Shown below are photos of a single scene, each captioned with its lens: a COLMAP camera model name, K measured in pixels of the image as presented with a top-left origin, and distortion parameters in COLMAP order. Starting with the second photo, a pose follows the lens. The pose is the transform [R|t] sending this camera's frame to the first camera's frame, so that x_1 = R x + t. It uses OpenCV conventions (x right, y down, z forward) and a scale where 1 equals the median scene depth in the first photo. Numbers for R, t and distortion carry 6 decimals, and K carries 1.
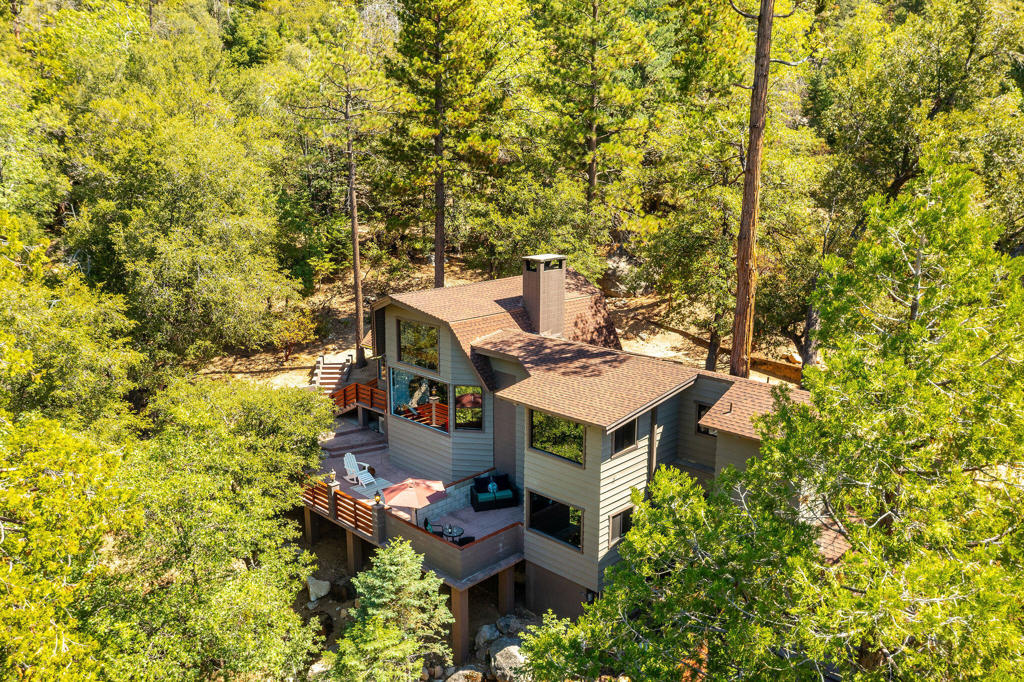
lens RADIAL K [[801.9, 0, 512.0], [0, 801.9, 341.0], [0, 0, 1]] dist [-0.067385, 0.087360]
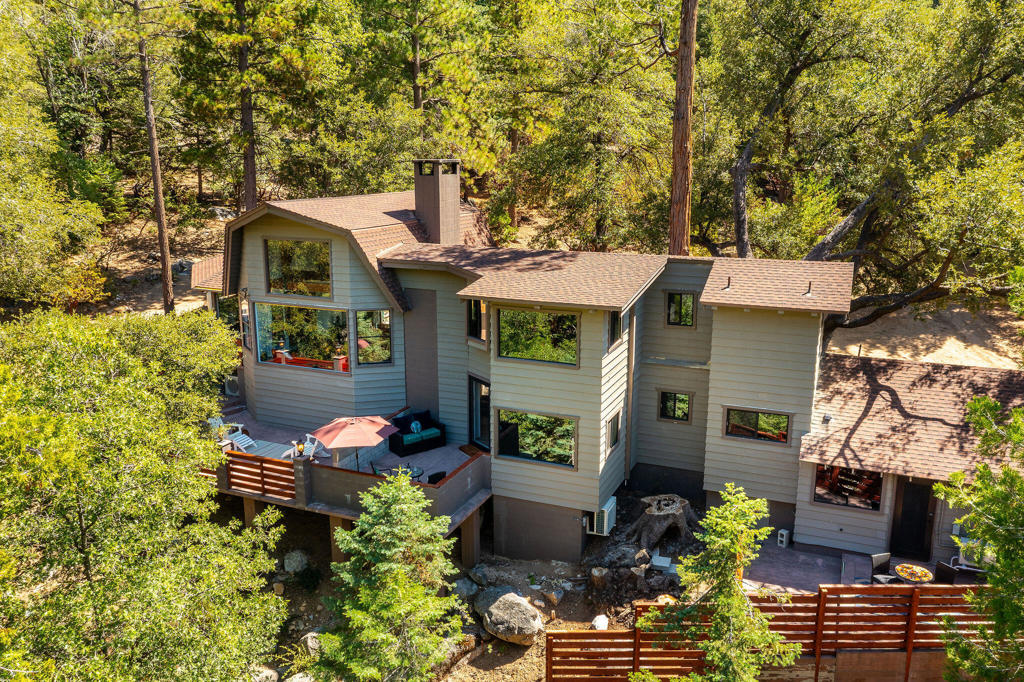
lens RADIAL K [[801.9, 0, 512.0], [0, 801.9, 341.0], [0, 0, 1]] dist [-0.067385, 0.087360]
pose [[0.930861, -0.082567, 0.355922, -0.232255], [0.082889, 0.996455, 0.014374, 0.094018], [-0.355847, 0.016122, 0.934405, 0.188276]]
